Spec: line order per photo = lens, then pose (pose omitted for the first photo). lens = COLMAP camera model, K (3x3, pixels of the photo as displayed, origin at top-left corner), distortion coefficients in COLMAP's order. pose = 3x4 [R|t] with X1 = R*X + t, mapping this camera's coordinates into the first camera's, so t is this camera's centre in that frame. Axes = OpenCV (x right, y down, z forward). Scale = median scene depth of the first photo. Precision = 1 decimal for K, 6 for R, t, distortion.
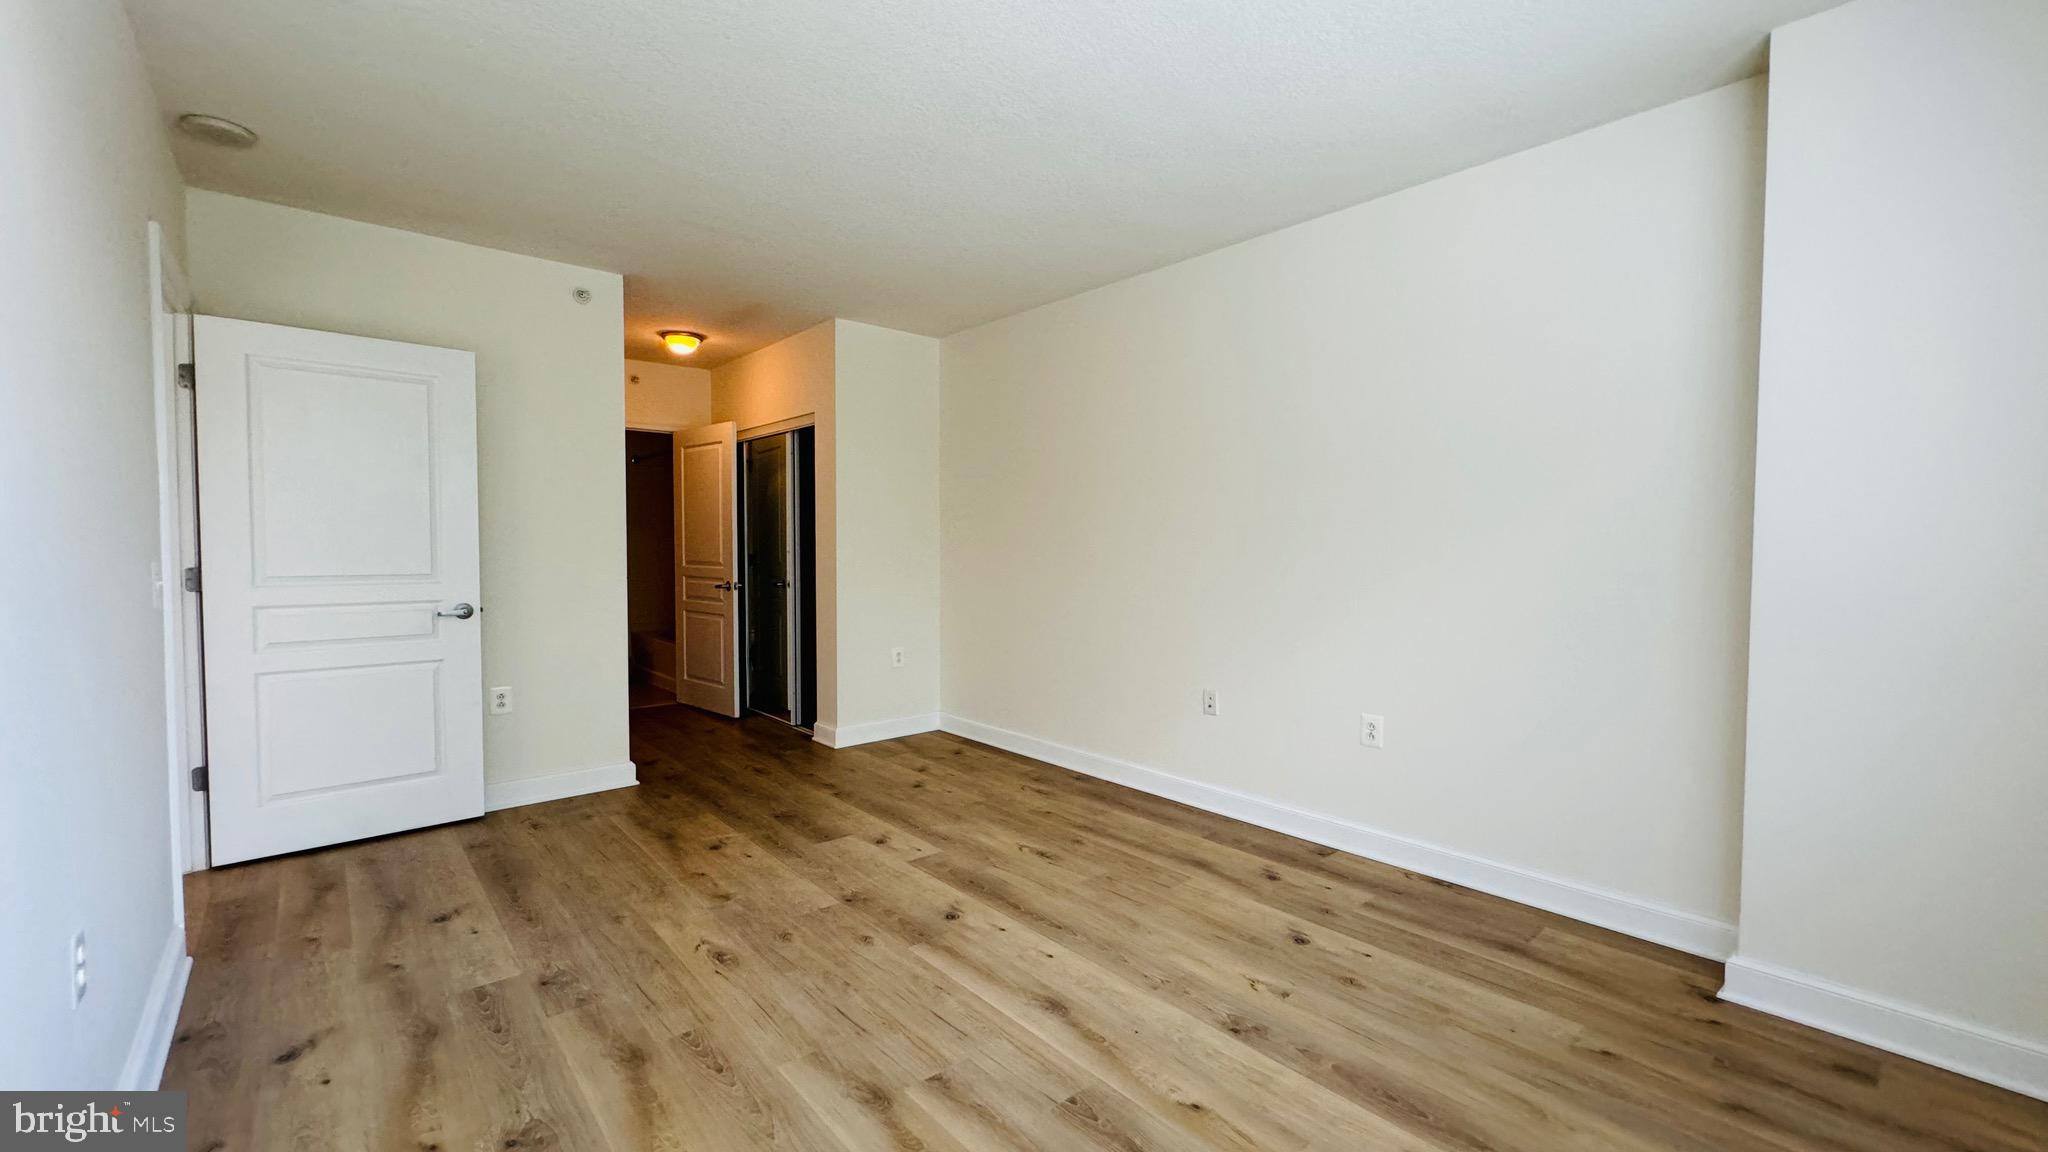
lens RADIAL K [[818.2, 0, 1020.4], [0, 818.2, 573.9], [0, 0, 1]] dist [-0.000220, -0.000064]
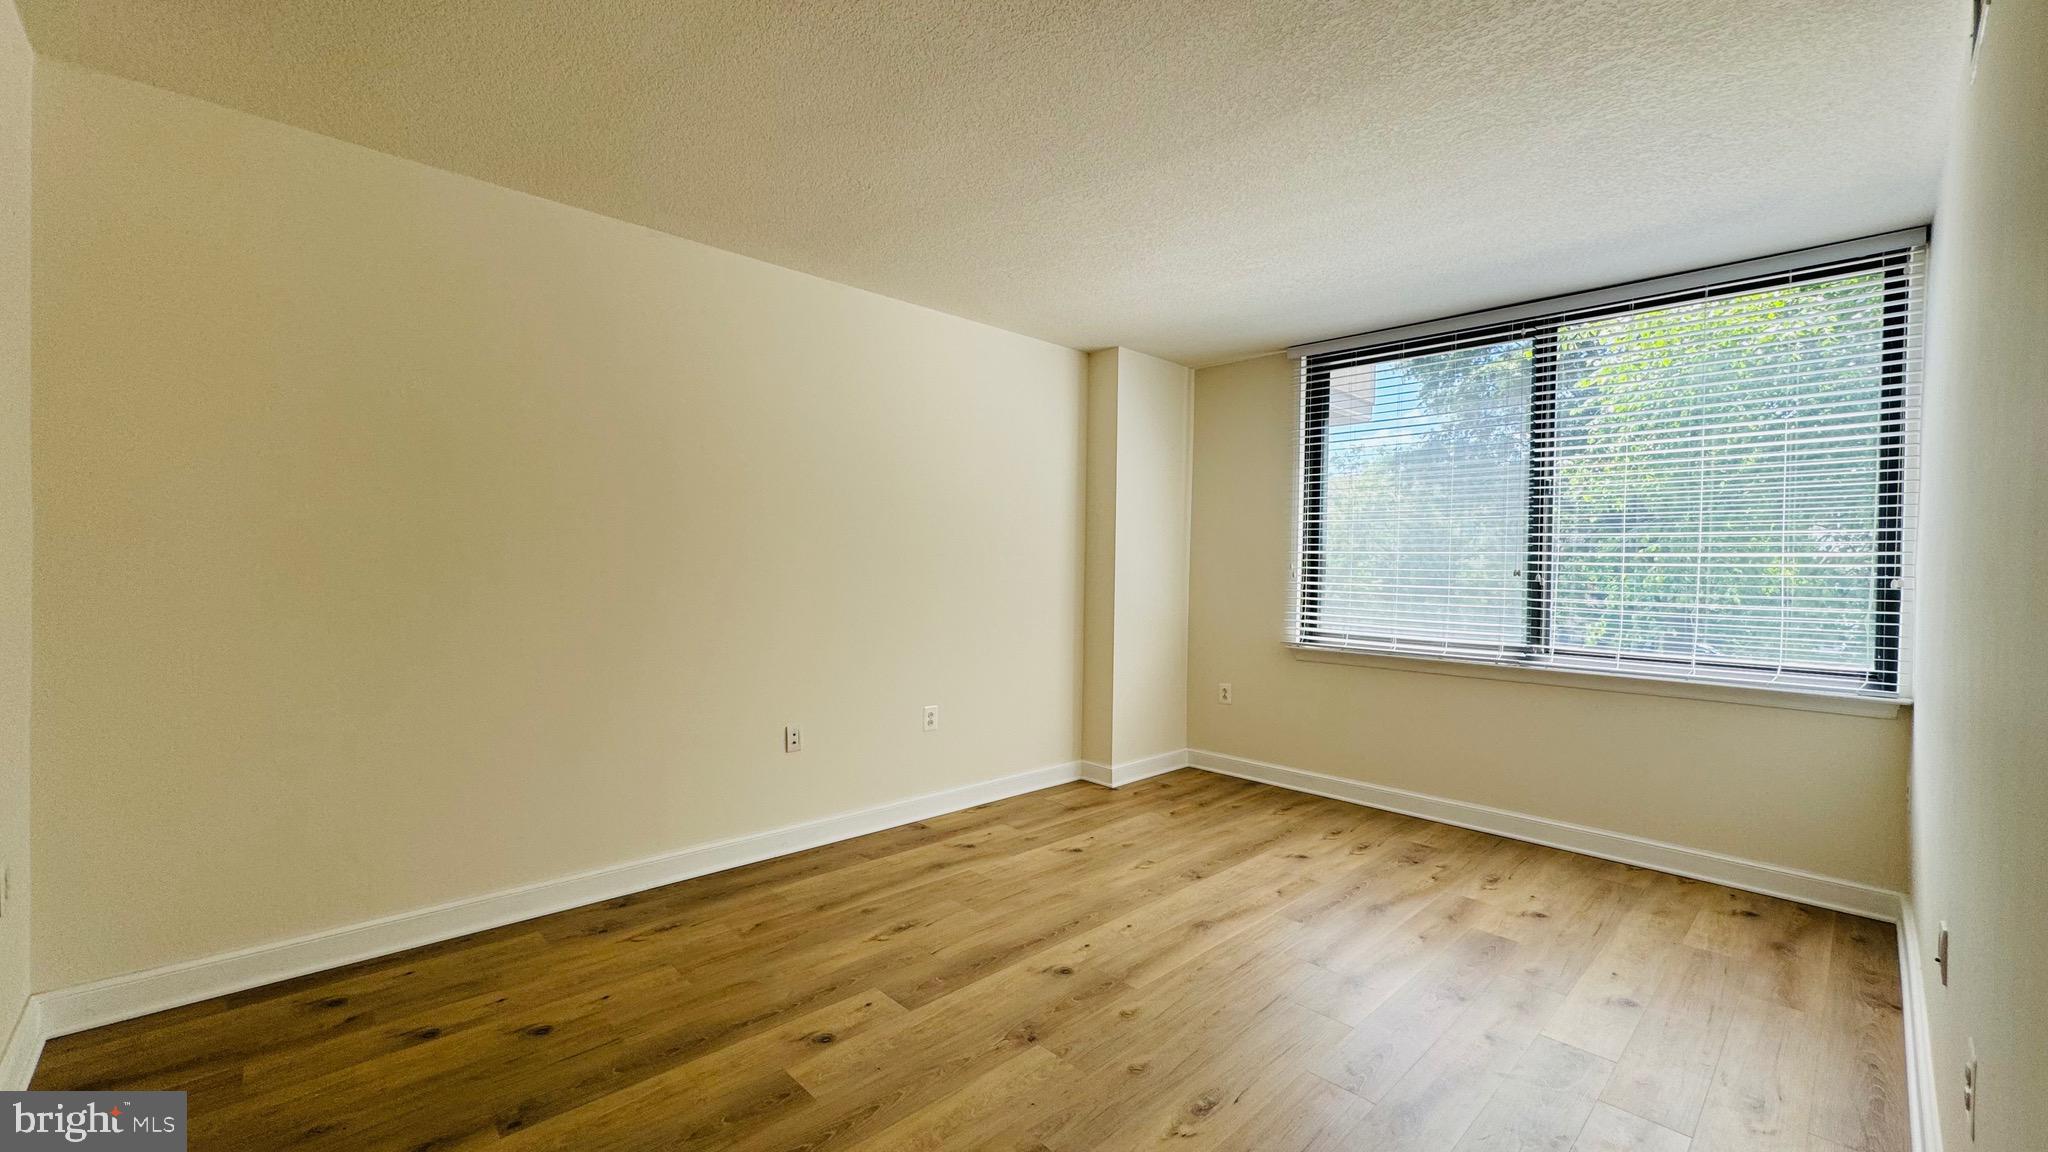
lens RADIAL K [[818.2, 0, 1020.4], [0, 818.2, 573.9], [0, 0, 1]] dist [-0.000220, -0.000064]
pose [[-0.046052, -0.019586, 0.998747, -0.918416], [0.015506, 0.999673, 0.020319, -0.068470], [-0.998819, 0.016422, -0.045733, 0.951799]]
